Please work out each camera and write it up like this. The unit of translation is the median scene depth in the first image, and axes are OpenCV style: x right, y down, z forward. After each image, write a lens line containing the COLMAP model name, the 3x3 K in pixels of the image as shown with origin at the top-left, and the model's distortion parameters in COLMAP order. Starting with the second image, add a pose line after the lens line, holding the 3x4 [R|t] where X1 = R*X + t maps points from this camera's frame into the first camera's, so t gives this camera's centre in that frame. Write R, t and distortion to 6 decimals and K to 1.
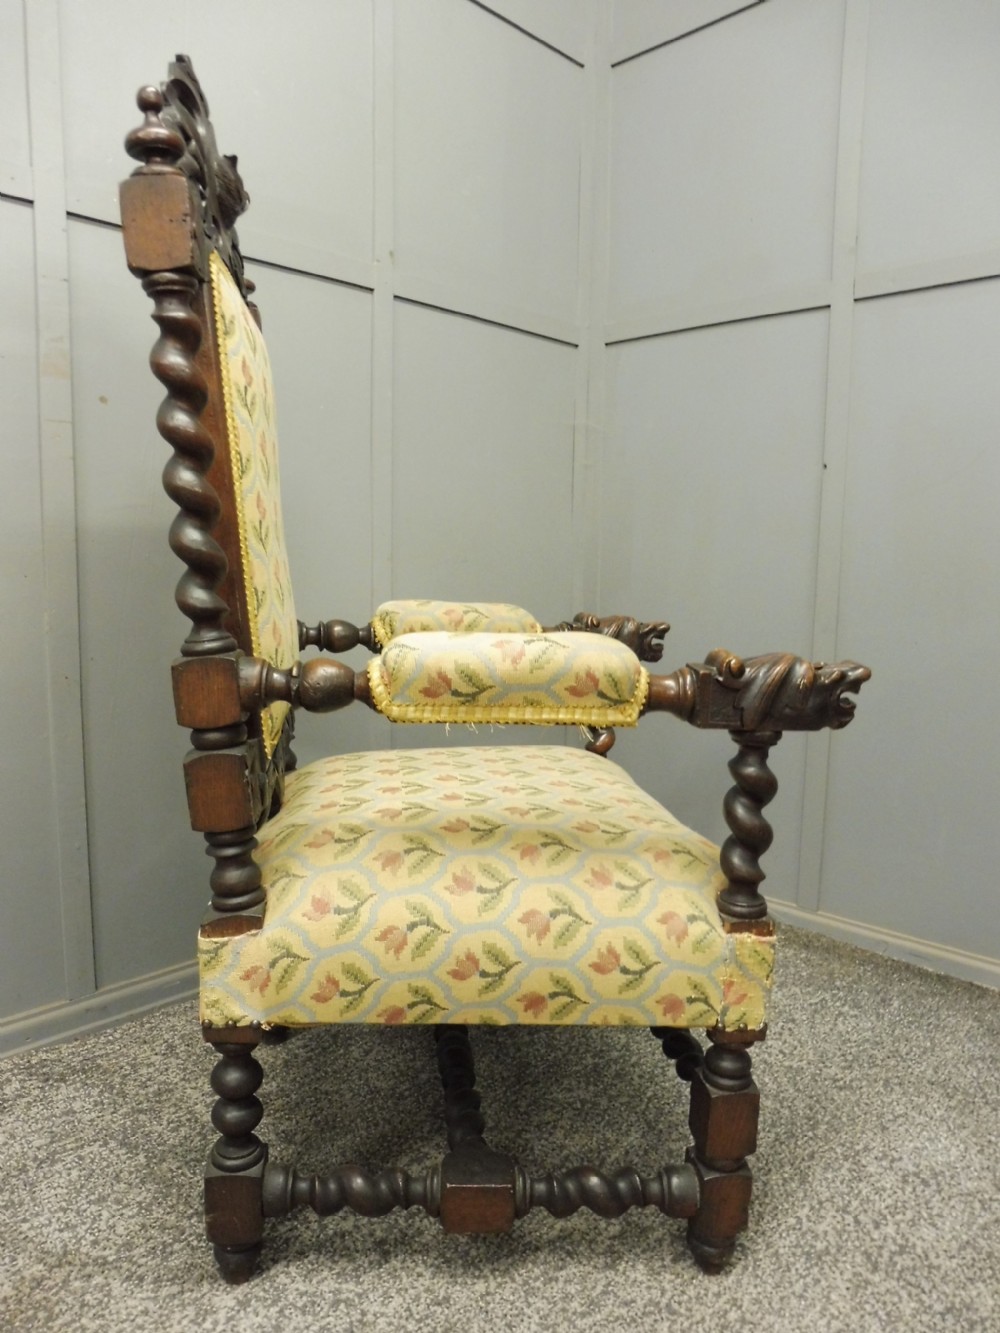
lens RADIAL K [[971.7, 0, 490.6], [0, 971.7, 680.0], [0, 0, 1]] dist [-0.081038, 0.057240]
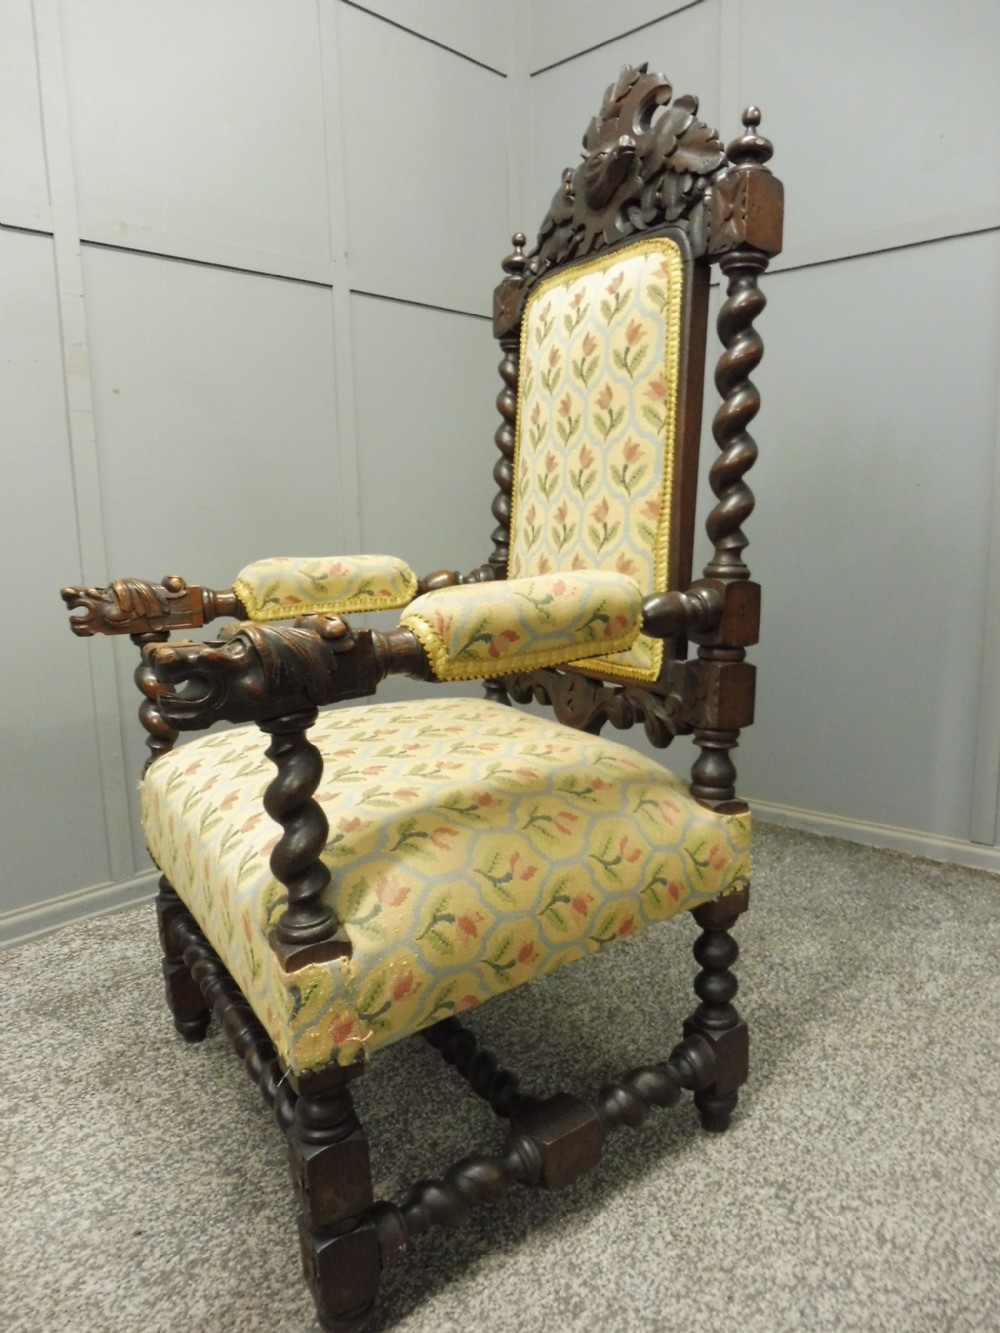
lens RADIAL K [[971.7, 0, 490.4], [0, 971.7, 673.2], [0, 0, 1]] dist [-0.081038, 0.057240]
pose [[0.998736, -0.045280, 0.021817, 0.037179], [0.044519, 0.998424, 0.034182, 0.055613], [-0.023330, -0.033168, 0.999177, -0.295605]]
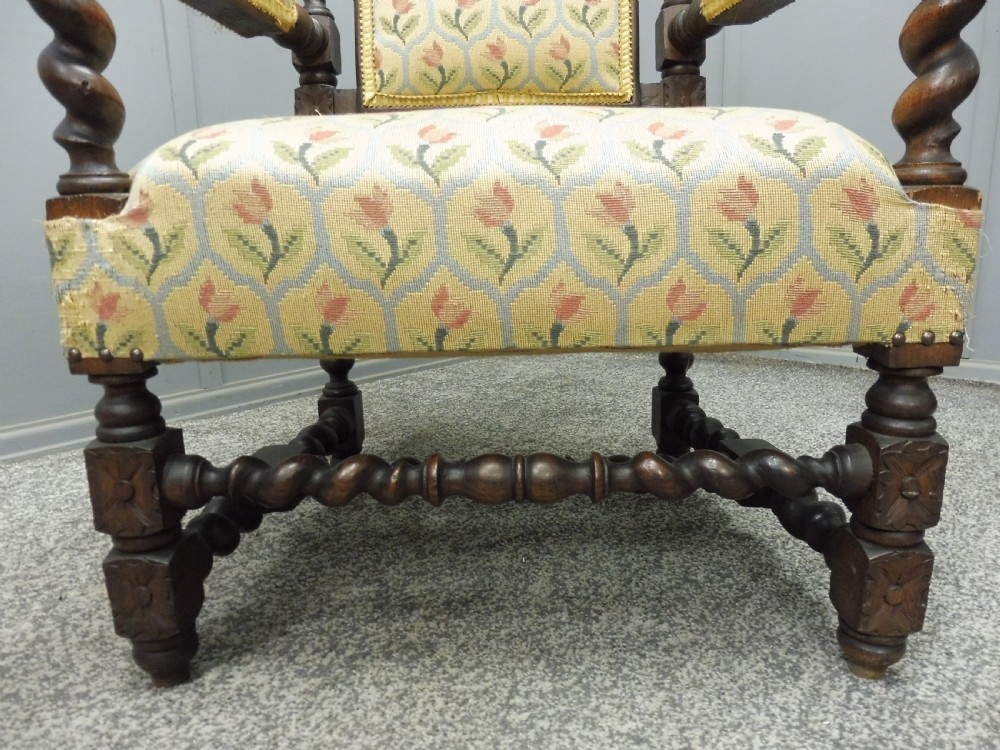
lens RADIAL K [[728.9, 0, 504.5], [0, 728.9, 382.8], [0, 0, 1]] dist [-0.081038, 0.057240]
pose [[0.994204, -0.054559, 0.092641, -0.141634], [0.047065, 0.995583, 0.081233, 0.322895], [-0.096664, -0.076402, 0.992380, -0.043347]]
